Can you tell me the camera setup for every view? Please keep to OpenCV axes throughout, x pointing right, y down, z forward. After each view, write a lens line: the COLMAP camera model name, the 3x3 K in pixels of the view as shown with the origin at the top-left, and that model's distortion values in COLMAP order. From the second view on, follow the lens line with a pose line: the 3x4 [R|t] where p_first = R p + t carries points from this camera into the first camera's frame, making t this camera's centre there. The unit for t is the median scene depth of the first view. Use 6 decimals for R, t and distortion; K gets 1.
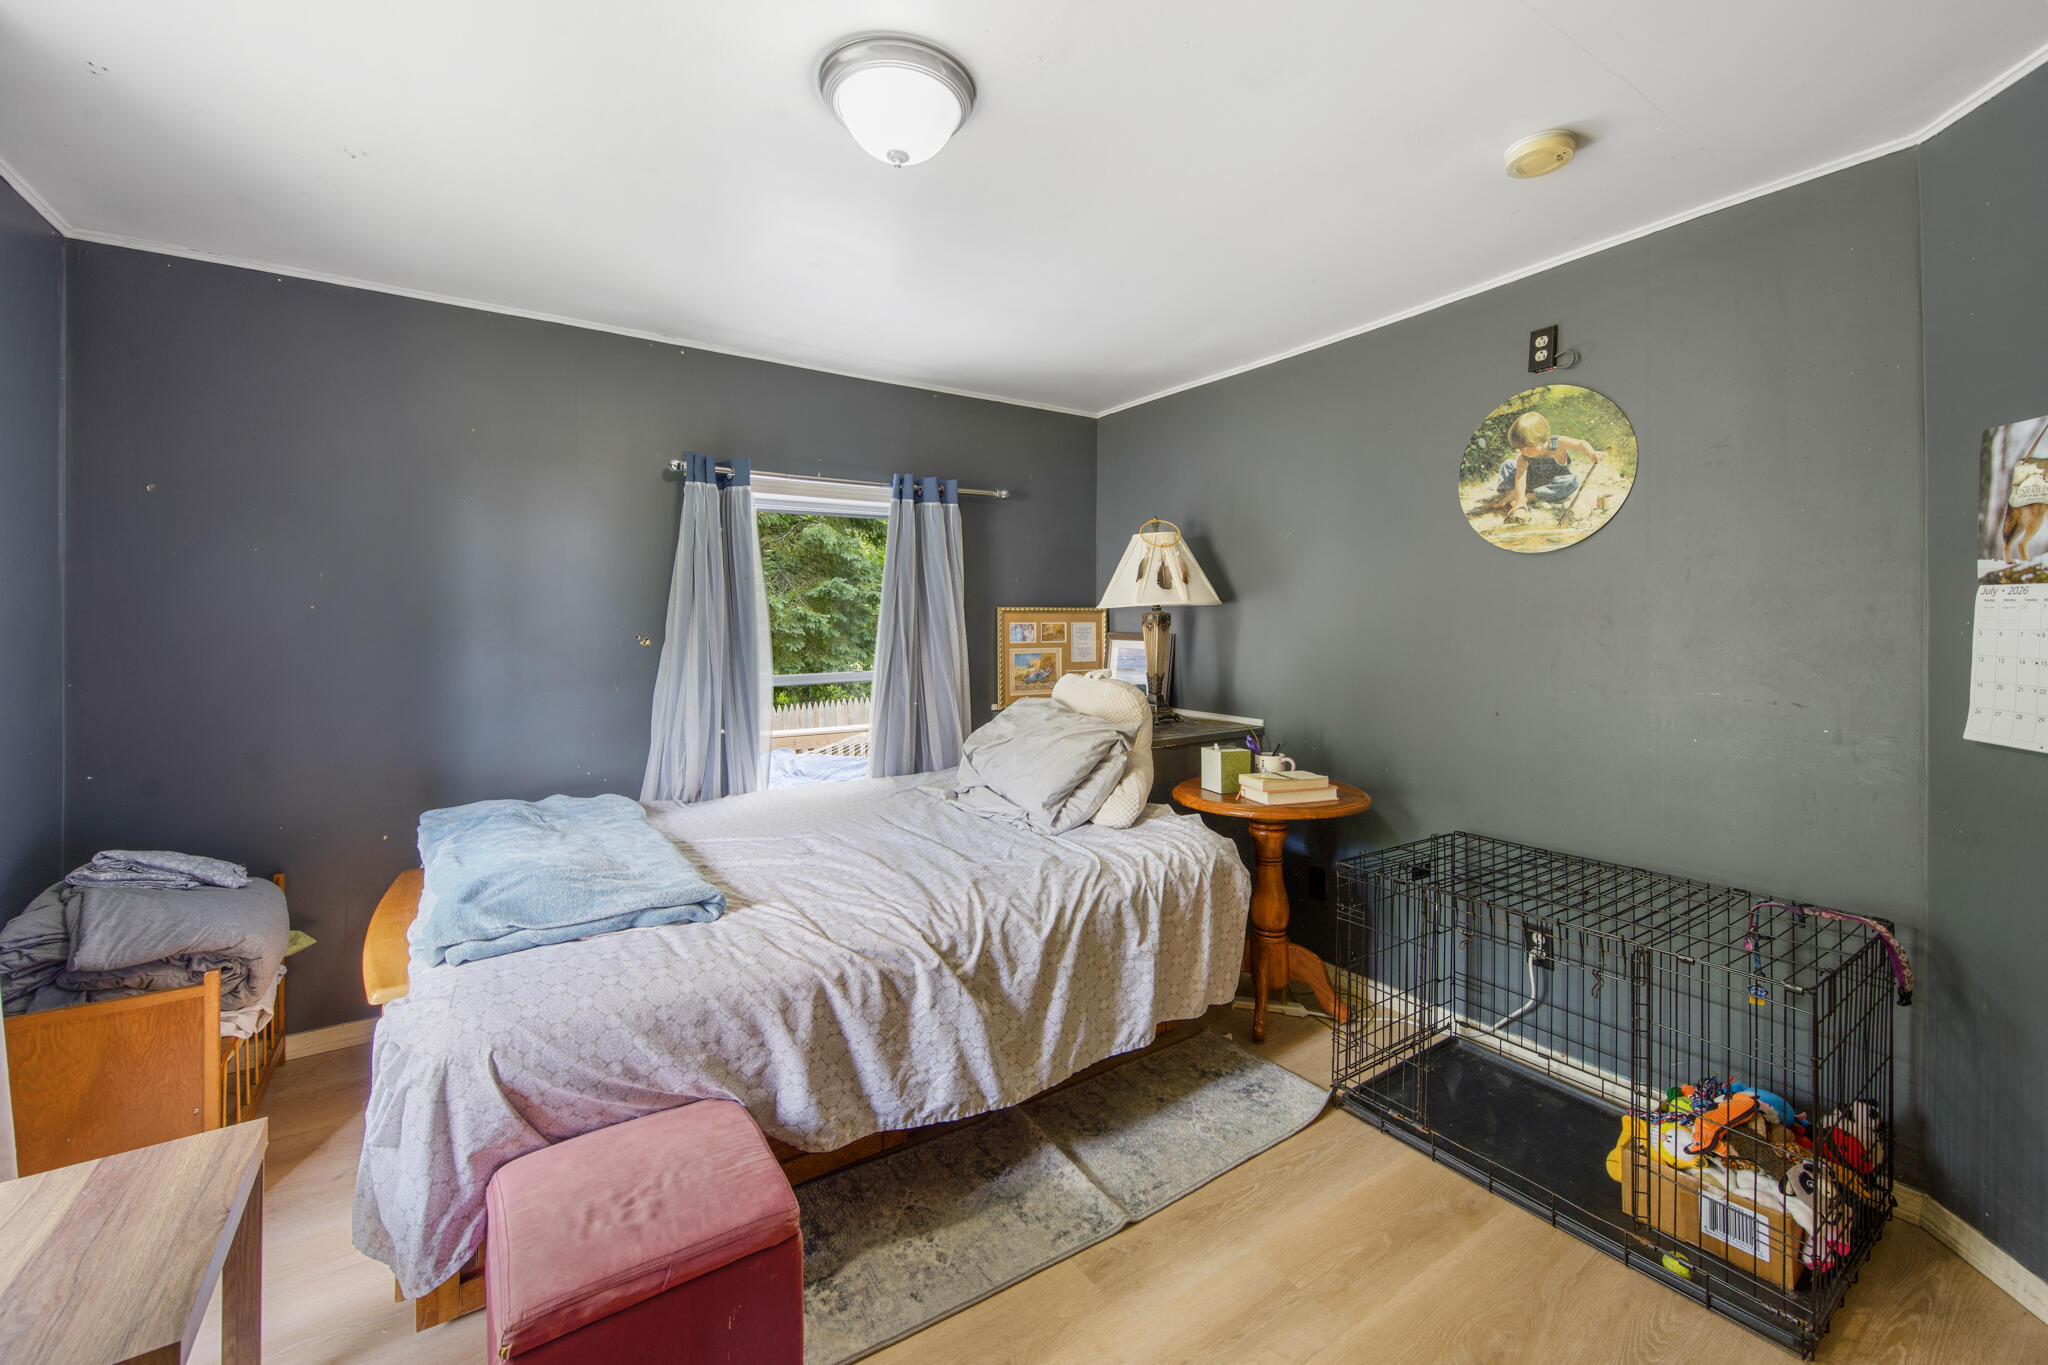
lens RADIAL K [[825.6, 0, 1037.9], [0, 825.6, 619.1], [0, 0, 1]] dist [-0.001908, 0.000156]
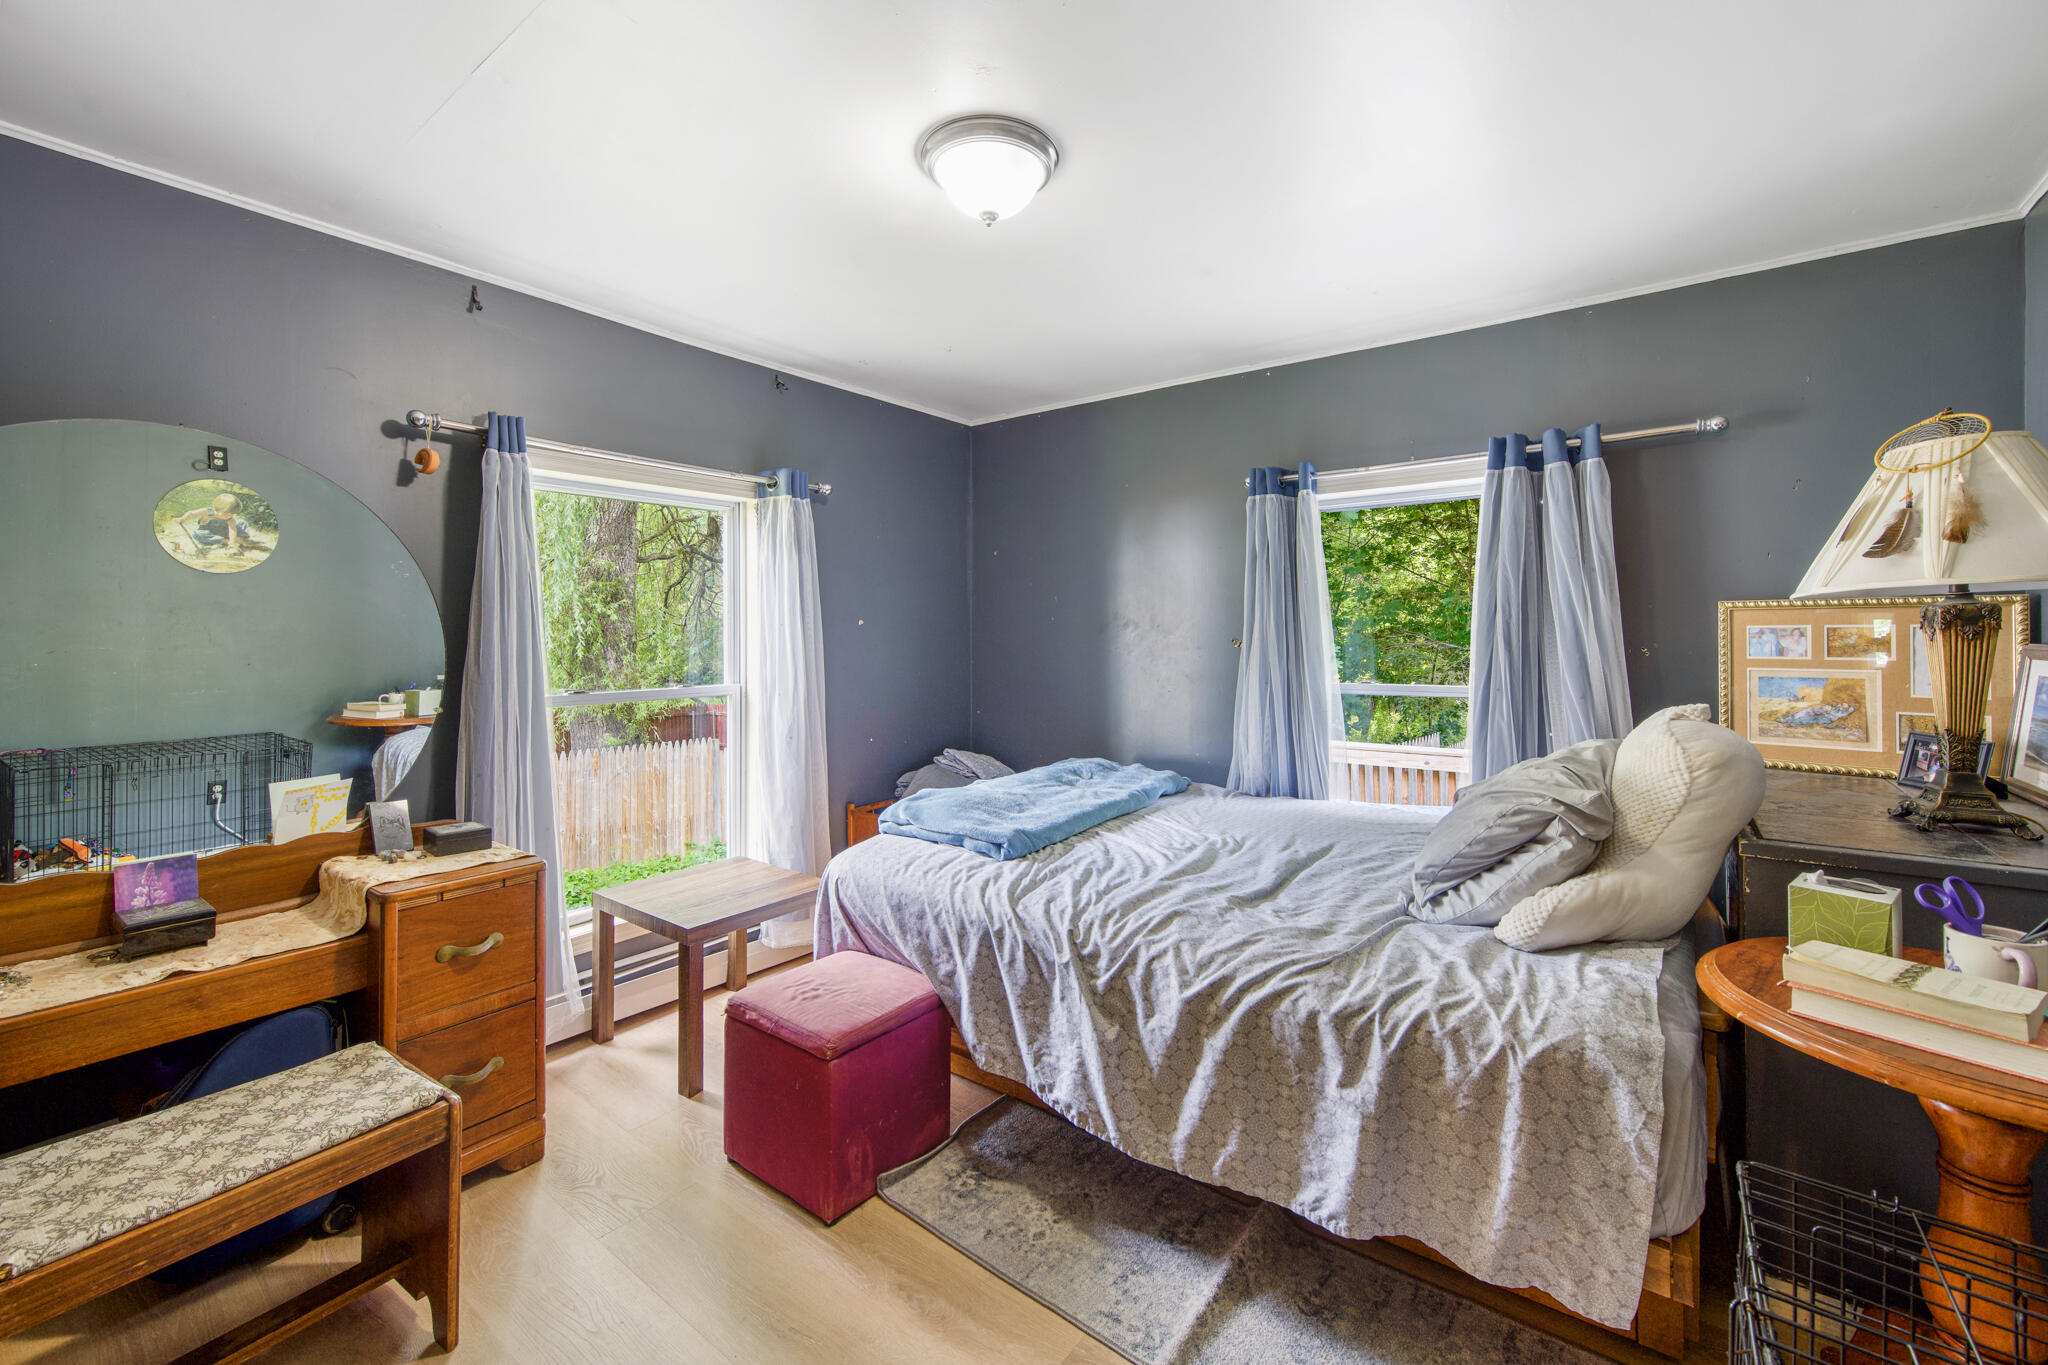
lens RADIAL K [[825.6, 0, 1015.0], [0, 825.6, 624.2], [0, 0, 1]] dist [-0.001908, 0.000156]
pose [[0.319653, -0.007601, -0.947504, 0.846288], [0.007978, 0.999954, -0.005330, 0.005179], [0.947501, -0.005855, 0.319699, 0.625744]]
